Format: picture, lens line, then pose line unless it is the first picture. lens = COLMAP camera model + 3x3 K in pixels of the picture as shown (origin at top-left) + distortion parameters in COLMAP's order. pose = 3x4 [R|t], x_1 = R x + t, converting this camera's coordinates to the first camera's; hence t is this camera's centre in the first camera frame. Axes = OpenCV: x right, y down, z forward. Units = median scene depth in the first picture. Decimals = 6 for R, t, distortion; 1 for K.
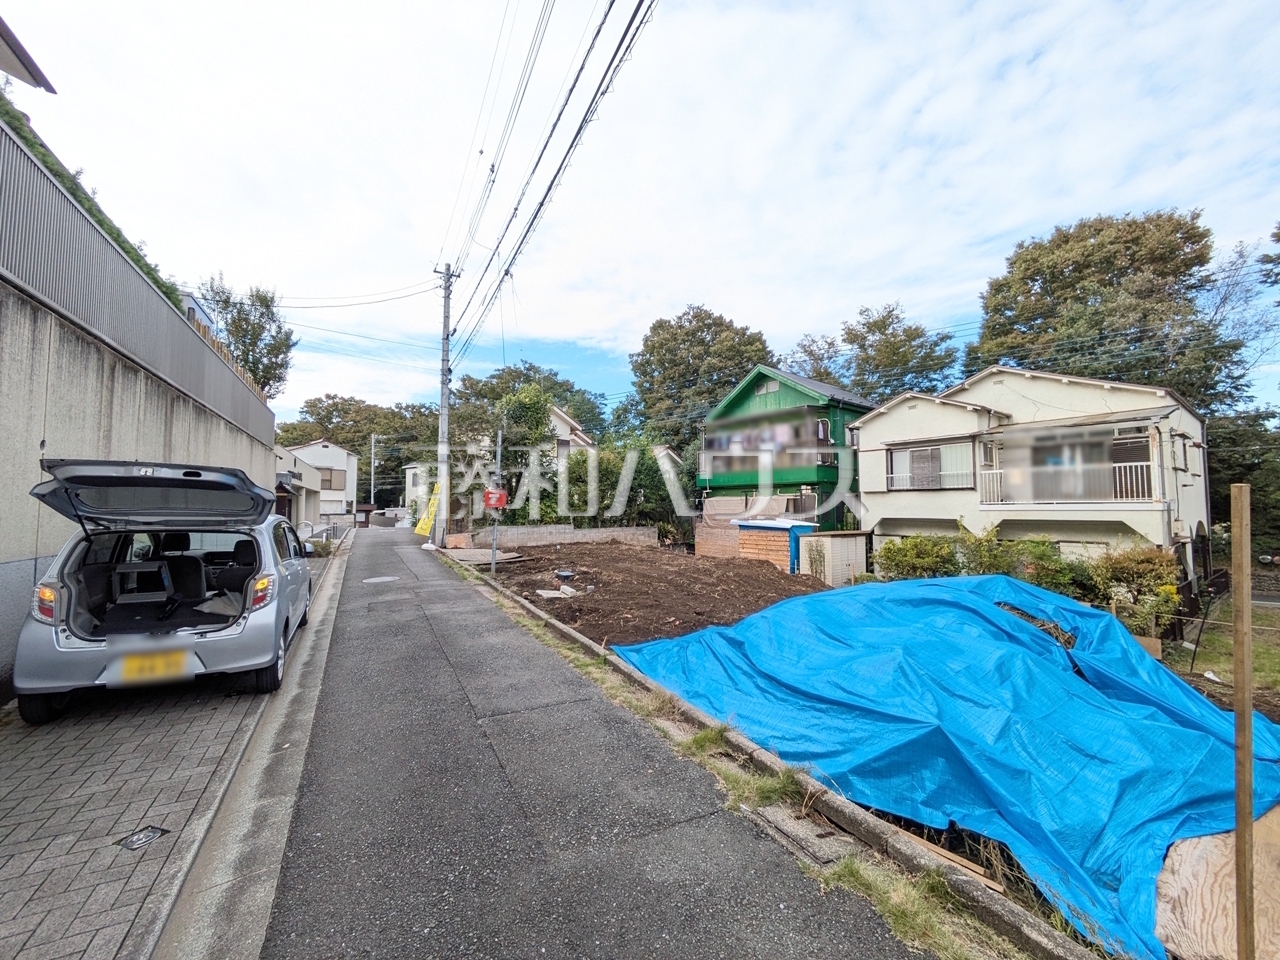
lens RADIAL K [[506.4, 0, 642.1], [0, 506.4, 480.1], [0, 0, 1]] dist [-0.002588, 0.003010]
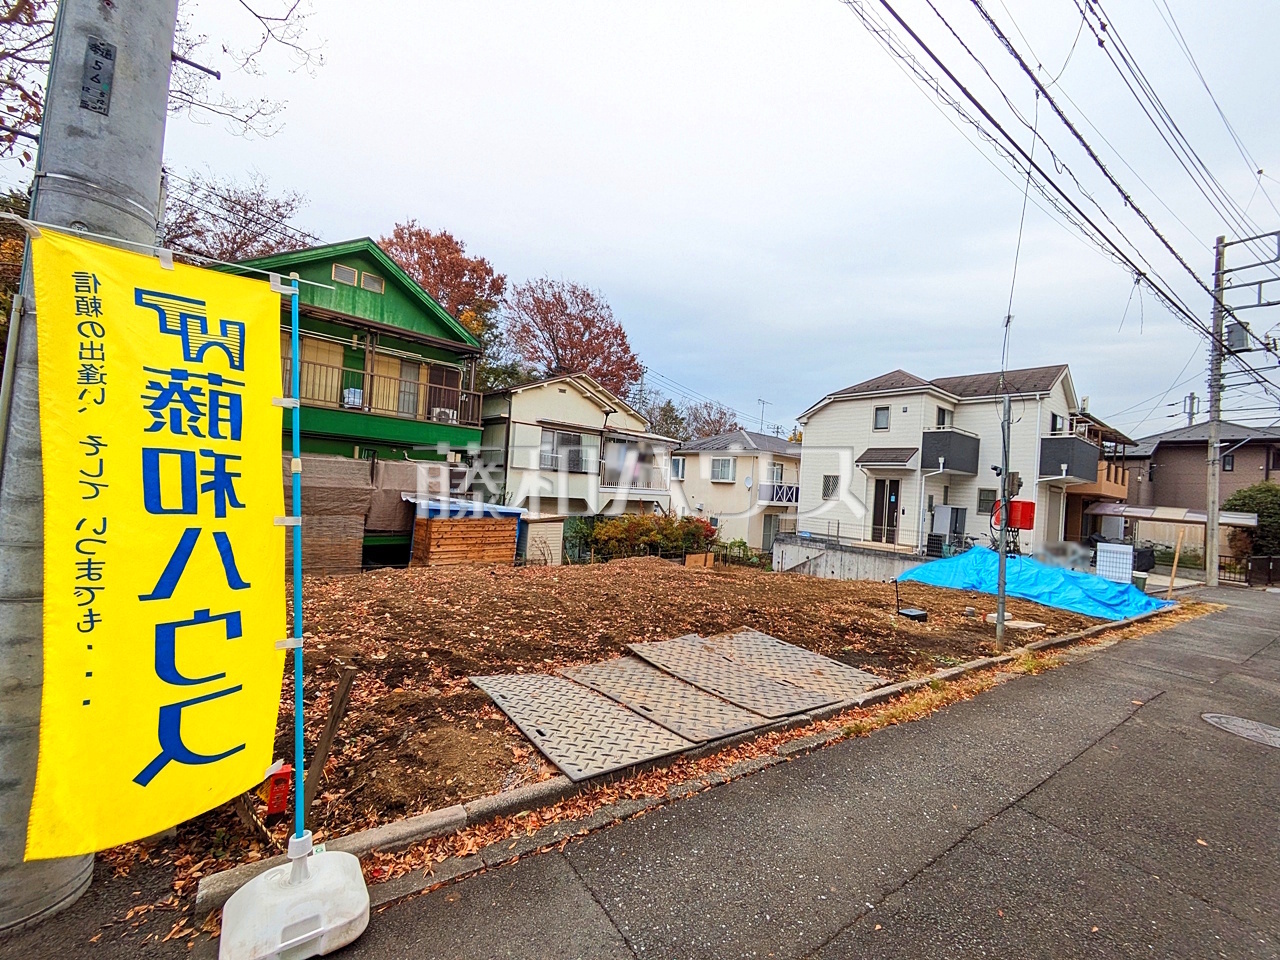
lens RADIAL K [[506.4, 0, 642.1], [0, 506.4, 481.5], [0, 0, 1]] dist [-0.002588, 0.003010]
pose [[-0.095416, 0.003916, 0.995430, -0.506155], [-0.120634, 0.992577, -0.015467, 0.036484], [-0.988101, -0.121558, -0.094235, 0.900037]]
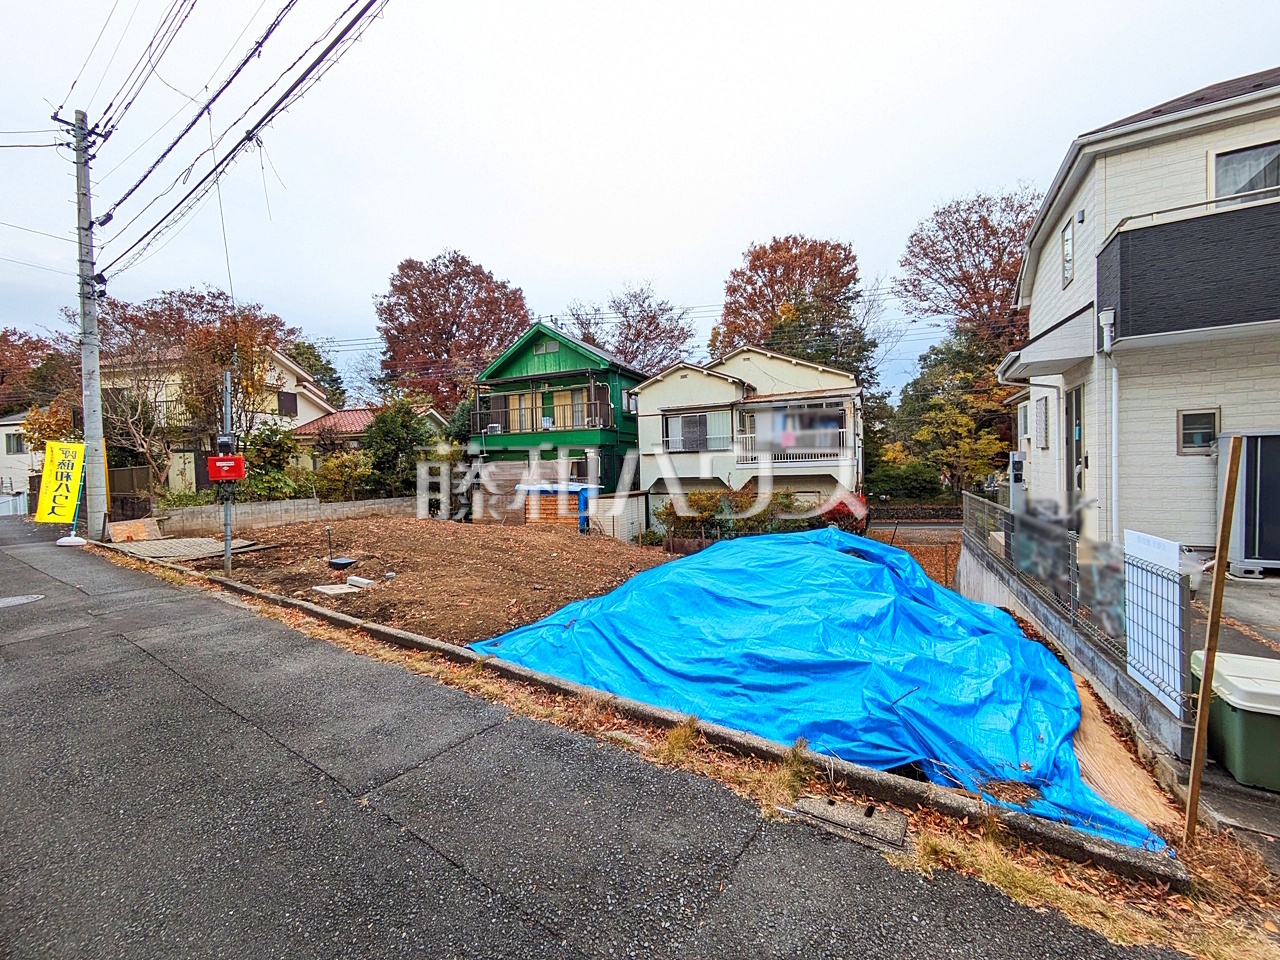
lens RADIAL K [[506.4, 0, 642.9], [0, 506.4, 480.1], [0, 0, 1]] dist [-0.002588, 0.003010]
pose [[0.885294, -0.033971, 0.463789, -0.060942], [0.000957, 0.997459, 0.071233, 0.002065], [-0.465031, -0.062619, 0.883077, 0.056521]]
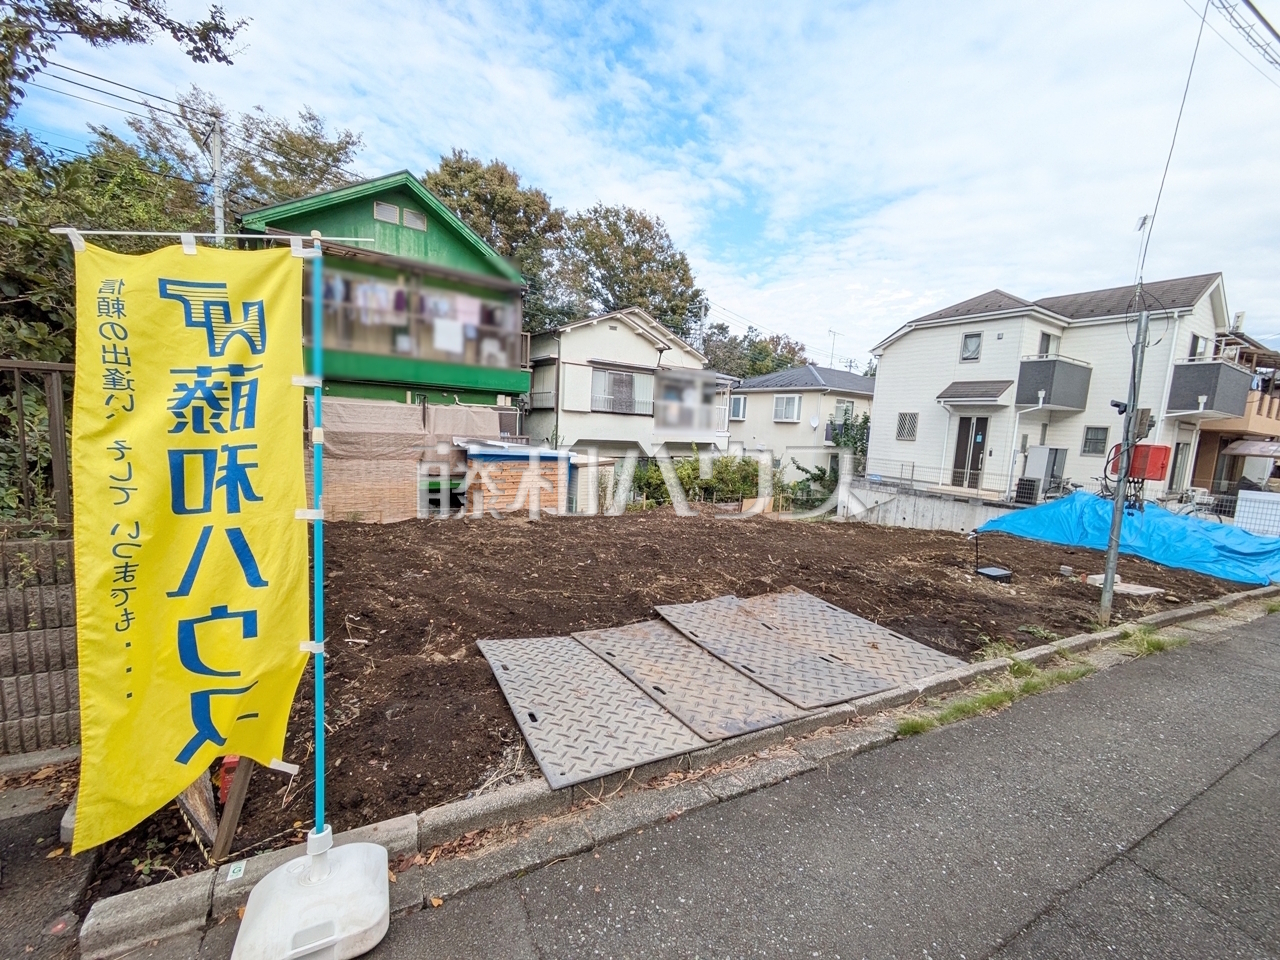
lens RADIAL K [[506.4, 0, 641.9], [0, 506.4, 480.3], [0, 0, 1]] dist [-0.002588, 0.003010]
pose [[0.030763, -0.111095, 0.993334, -0.472884], [-0.109208, 0.987481, 0.113822, 0.031004], [-0.993543, -0.111981, 0.018246, 0.879415]]
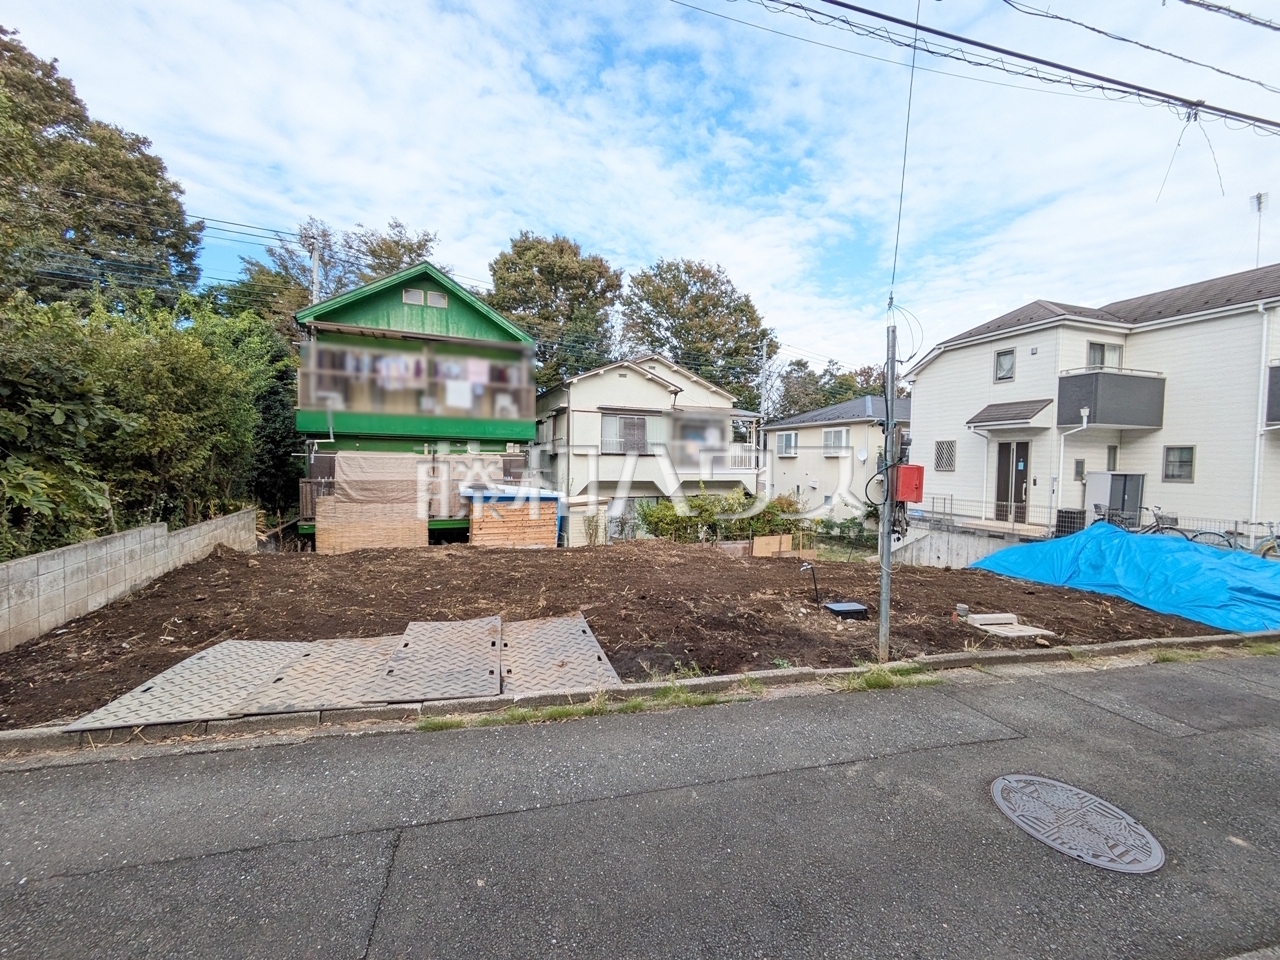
lens RADIAL K [[506.4, 0, 642.1], [0, 506.4, 477.5], [0, 0, 1]] dist [-0.002588, 0.003010]
pose [[0.253231, -0.025899, 0.967059, -0.470771], [-0.068712, 0.996635, 0.044684, 0.017247], [-0.964963, -0.077764, 0.250599, 0.671219]]
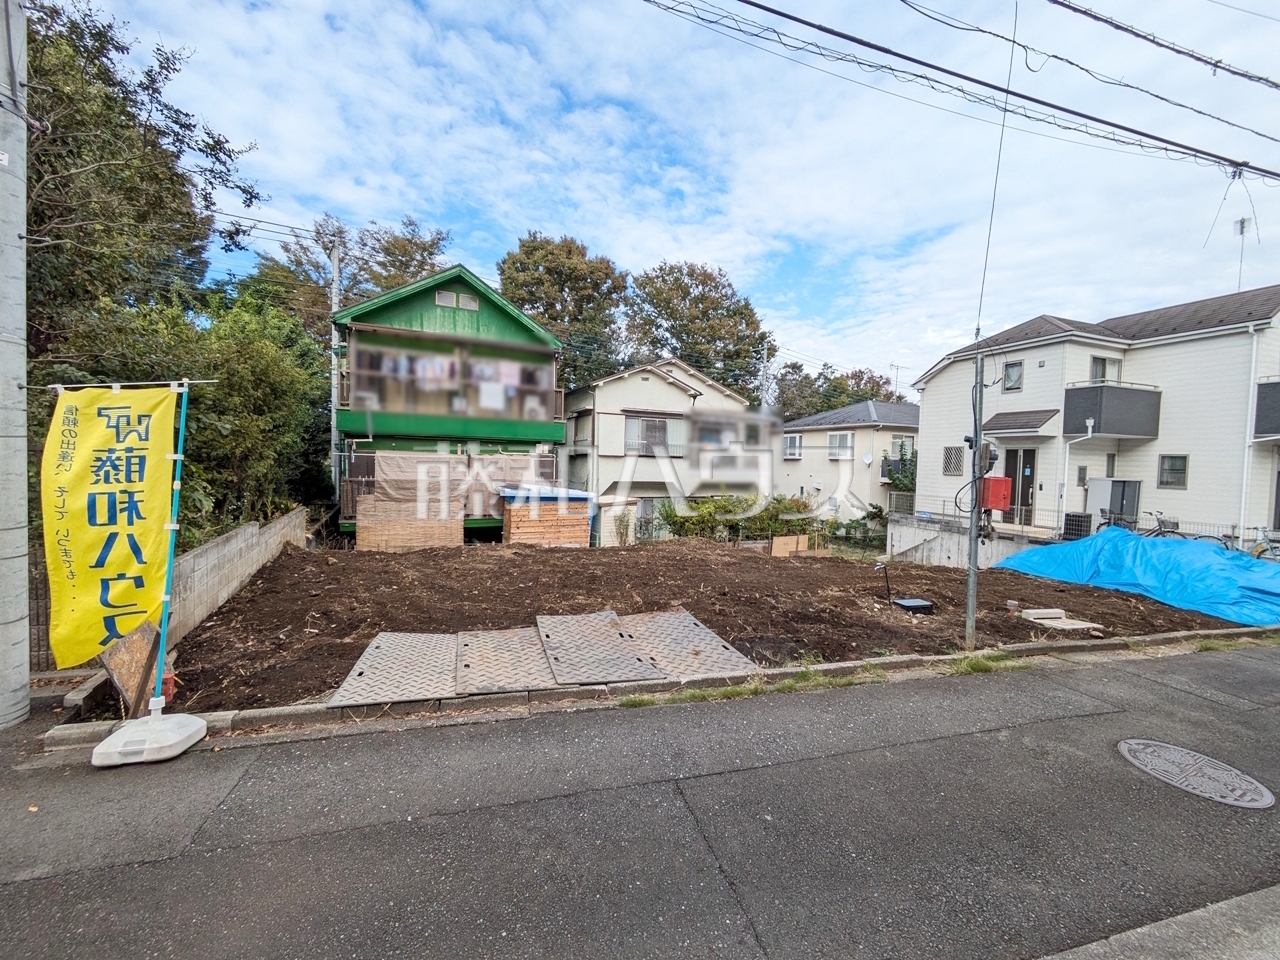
lens RADIAL K [[506.4, 0, 642.1], [0, 506.4, 478.9], [0, 0, 1]] dist [-0.002588, 0.003010]
pose [[0.220167, -0.029983, 0.975001, -0.518679], [-0.080058, 0.995600, 0.048694, 0.015972], [-0.972172, -0.088777, 0.216797, 0.742361]]
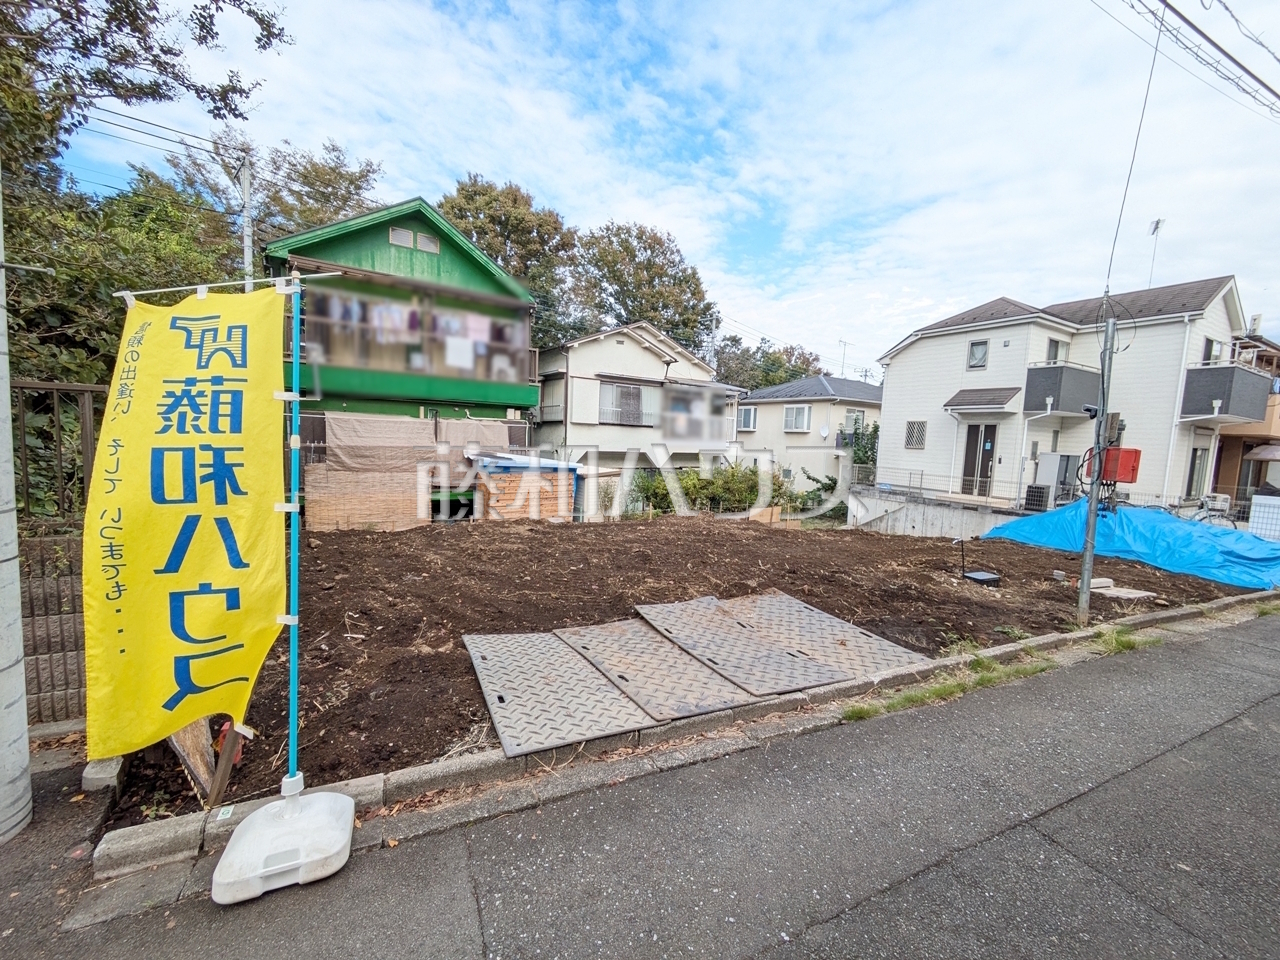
lens RADIAL K [[506.4, 0, 642.0], [0, 506.4, 480.4], [0, 0, 1]] dist [-0.002588, 0.003010]
pose [[0.065390, -0.087391, 0.994026, -0.487644], [-0.097639, 0.990817, 0.093532, 0.030636], [-0.993071, -0.103172, 0.056257, 0.858145]]
